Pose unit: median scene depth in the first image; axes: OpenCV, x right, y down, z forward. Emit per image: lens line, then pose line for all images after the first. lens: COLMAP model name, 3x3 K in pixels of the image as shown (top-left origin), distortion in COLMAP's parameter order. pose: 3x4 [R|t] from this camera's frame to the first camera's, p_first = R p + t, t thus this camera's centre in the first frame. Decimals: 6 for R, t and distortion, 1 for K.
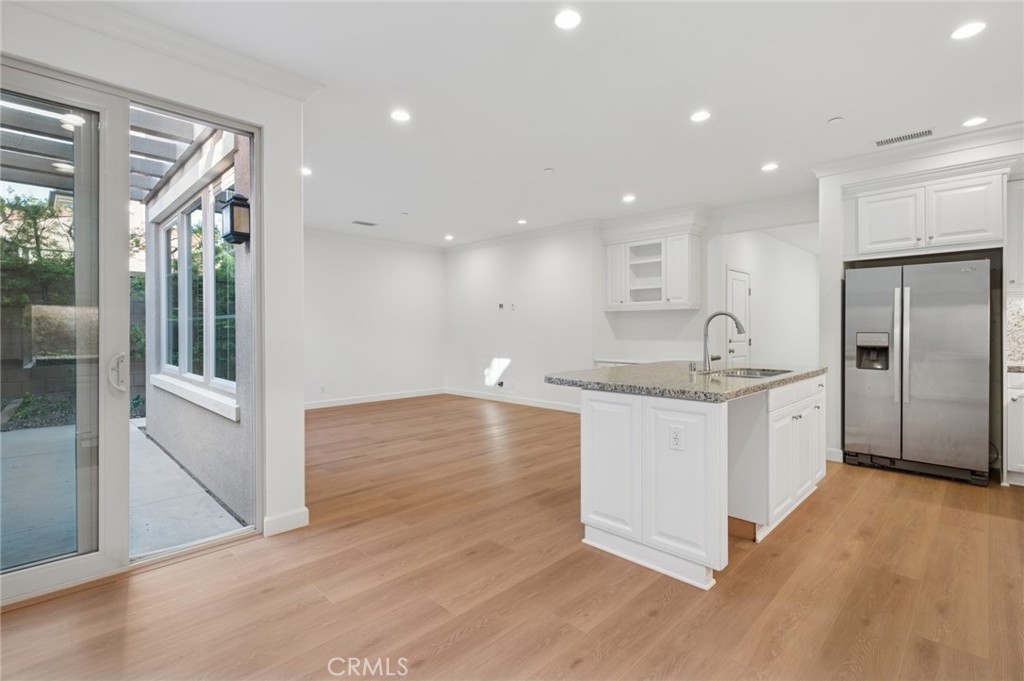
lens RADIAL K [[479.3, 0, 506.9], [0, 479.3, 333.8], [0, 0, 1]] dist [-0.001523, 0.000749]
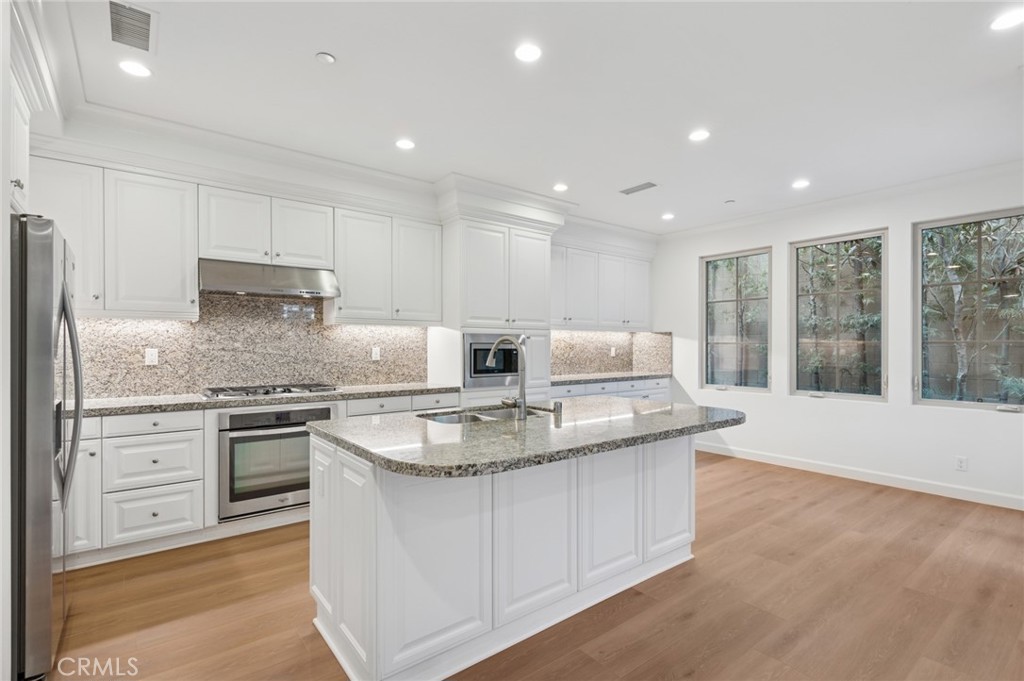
lens RADIAL K [[479.3, 0, 509.5], [0, 479.3, 344.0], [0, 0, 1]] dist [-0.001523, 0.000749]
pose [[-0.991341, 0.003313, 0.131271, 0.381830], [0.004202, 0.999970, 0.006496, -0.046144], [-0.131245, 0.006991, -0.991325, 1.904785]]
